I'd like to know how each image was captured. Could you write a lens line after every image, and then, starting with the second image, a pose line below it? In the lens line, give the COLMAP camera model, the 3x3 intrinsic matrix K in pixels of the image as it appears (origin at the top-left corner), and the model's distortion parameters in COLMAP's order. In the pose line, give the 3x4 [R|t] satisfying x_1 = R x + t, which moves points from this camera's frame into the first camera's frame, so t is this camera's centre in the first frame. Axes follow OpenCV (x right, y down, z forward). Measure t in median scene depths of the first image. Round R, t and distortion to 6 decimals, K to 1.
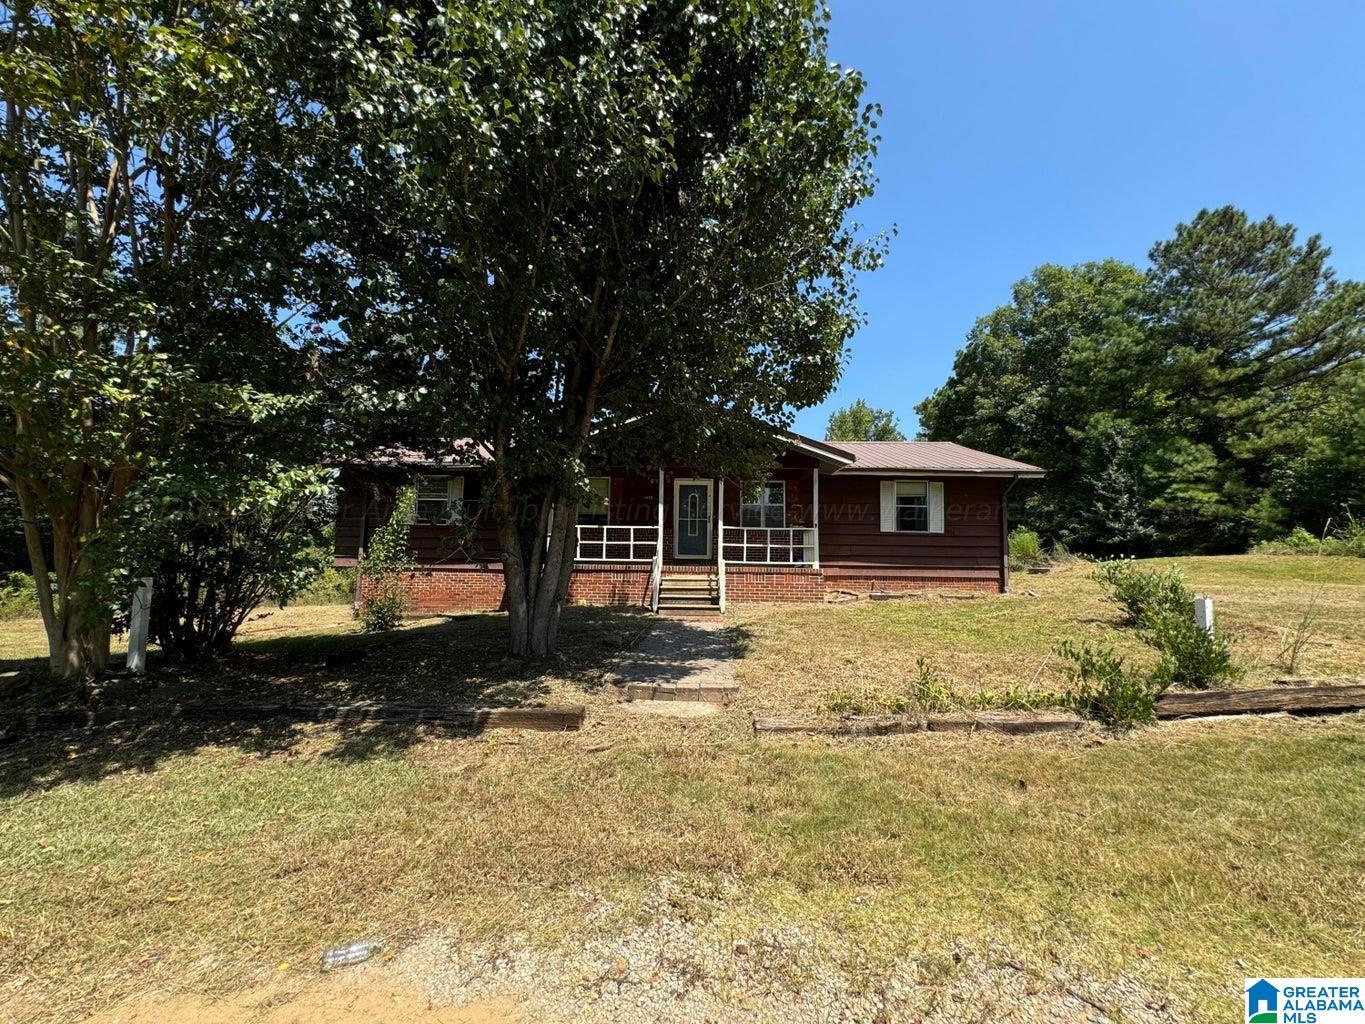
lens RADIAL K [[548.4, 0, 684.7], [0, 548.4, 511.4], [0, 0, 1]] dist [-0.002593, 0.000058]
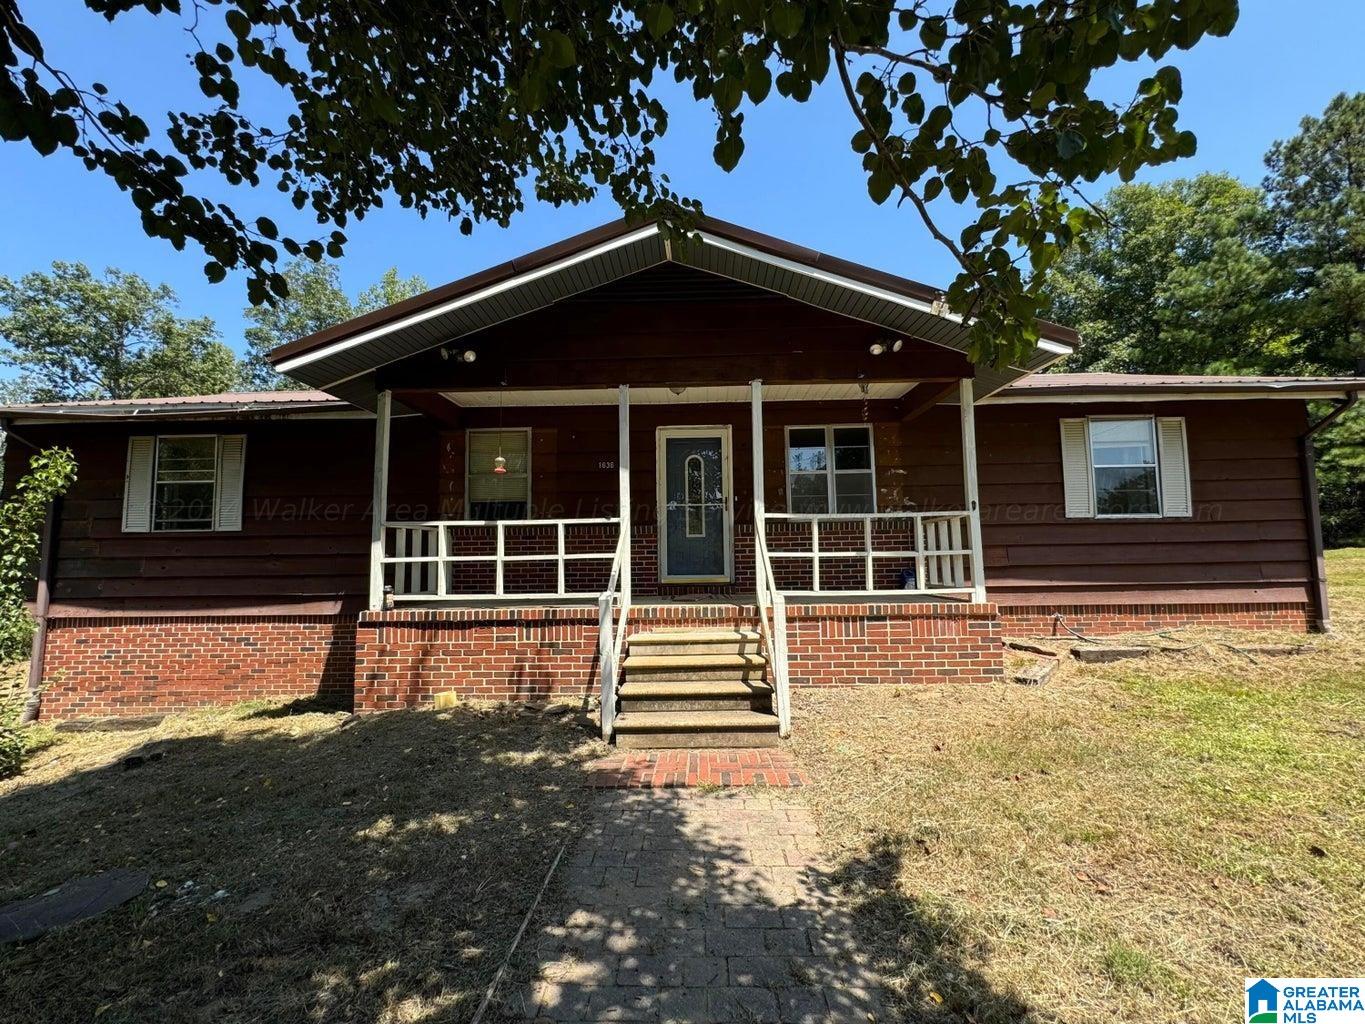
lens RADIAL K [[577.8, 0, 682.5], [0, 577.8, 512.0], [0, 0, 1]] dist [-0.000655, -0.000152]
pose [[0.999531, -0.030401, 0.003712, 0.001358], [0.030406, 0.999537, -0.001289, 0.022386], [-0.003671, 0.001402, 0.999992, 0.484843]]
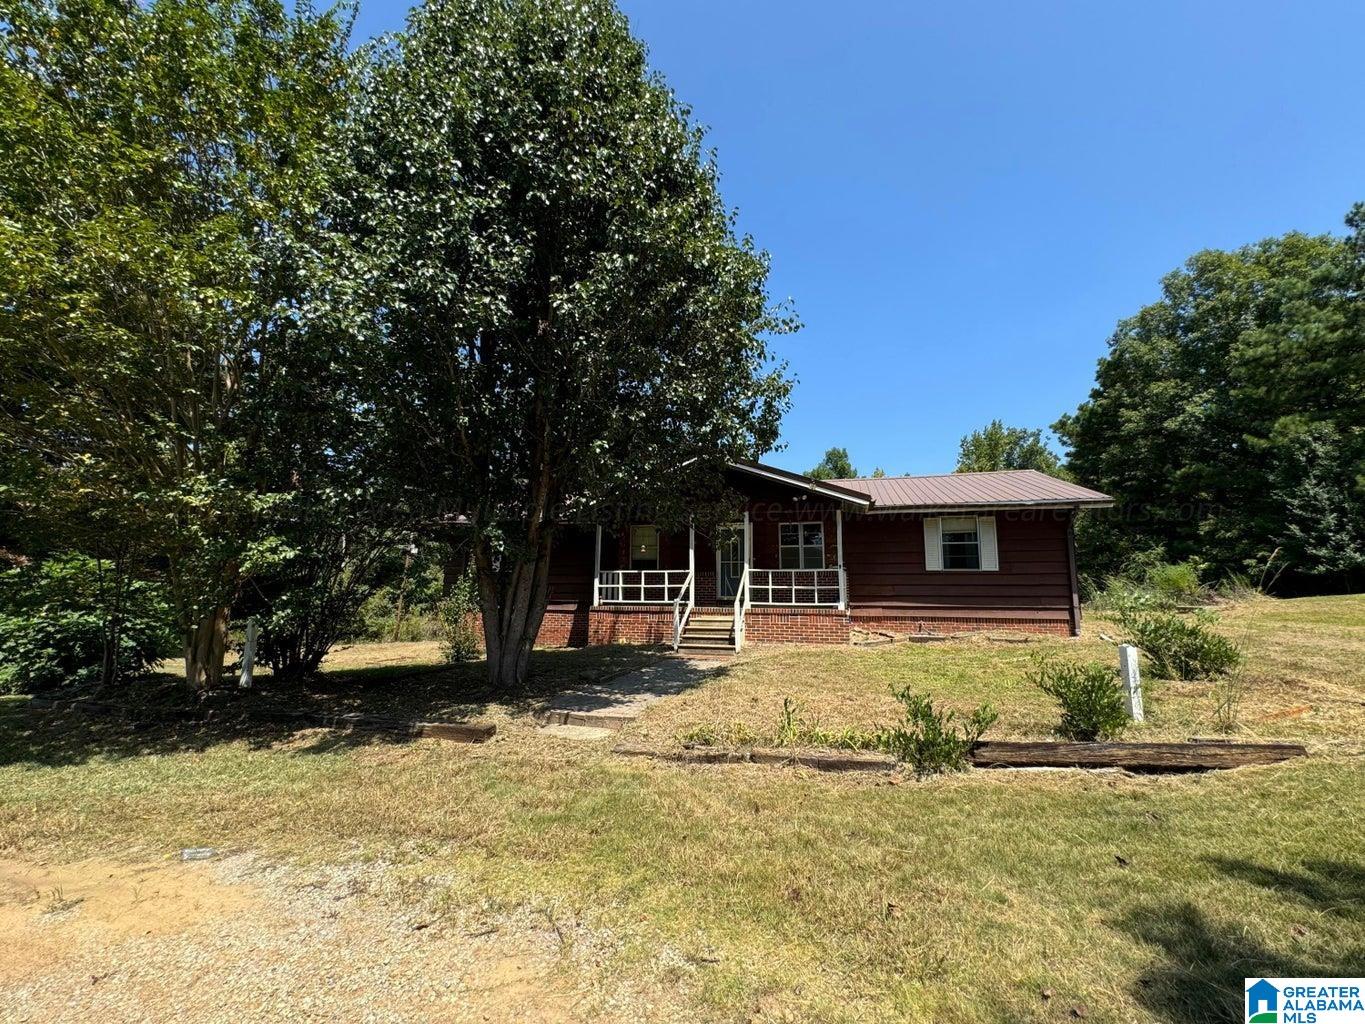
lens RADIAL K [[548.4, 0, 684.7], [0, 548.4, 511.4], [0, 0, 1]] dist [-0.002593, 0.000058]
pose [[0.967199, -0.045643, -0.249887, 0.199163], [0.028756, 0.997075, -0.070819, -0.011000], [0.252388, 0.061310, 0.965682, -0.046570]]
